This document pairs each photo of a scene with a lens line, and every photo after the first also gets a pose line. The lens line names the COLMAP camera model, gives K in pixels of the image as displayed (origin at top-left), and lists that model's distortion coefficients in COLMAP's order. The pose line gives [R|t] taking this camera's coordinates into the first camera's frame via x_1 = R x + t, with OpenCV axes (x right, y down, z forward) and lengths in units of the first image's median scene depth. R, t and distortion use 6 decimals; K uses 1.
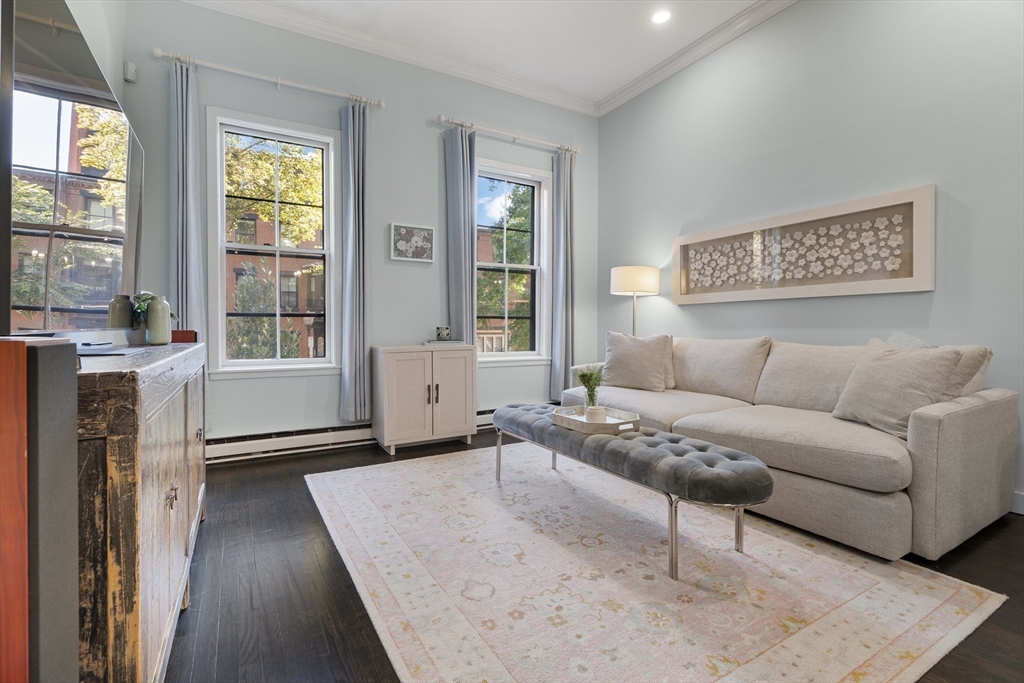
lens RADIAL K [[459.4, 0, 515.8], [0, 459.4, 332.6], [0, 0, 1]] dist [-0.006665, 0.001643]
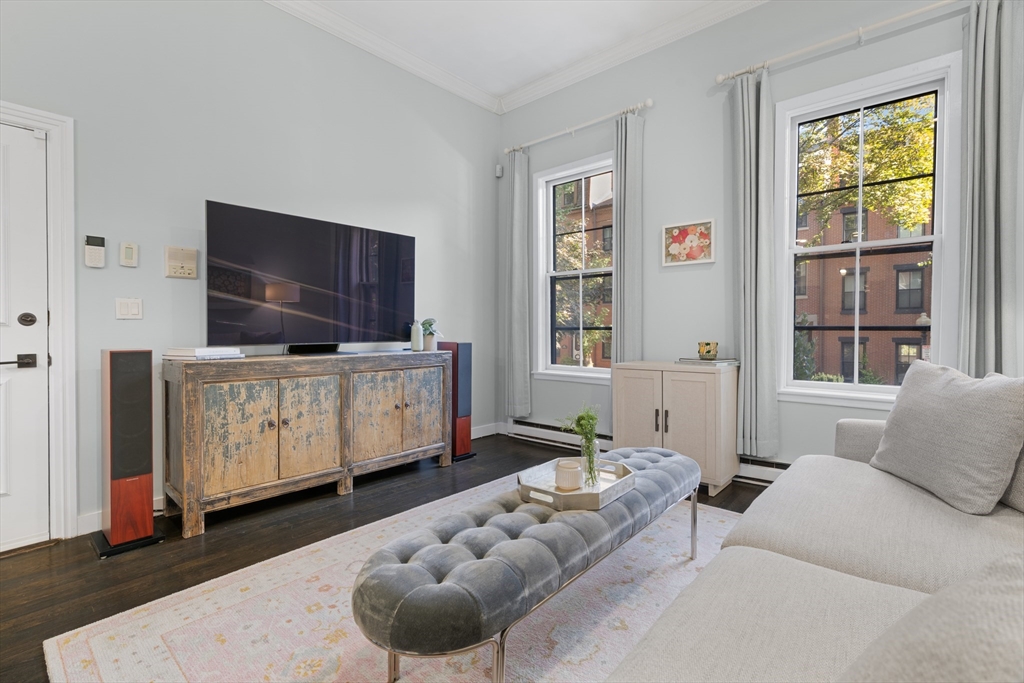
lens RADIAL K [[481.9, 0, 520.9], [0, 481.9, 335.0], [0, 0, 1]] dist [0.001002, 0.000495]
pose [[0.314355, 0.011608, -0.949235, 0.572476], [-0.011617, 0.999897, 0.008380, -0.029804], [0.949235, 0.008393, 0.314457, 0.454386]]
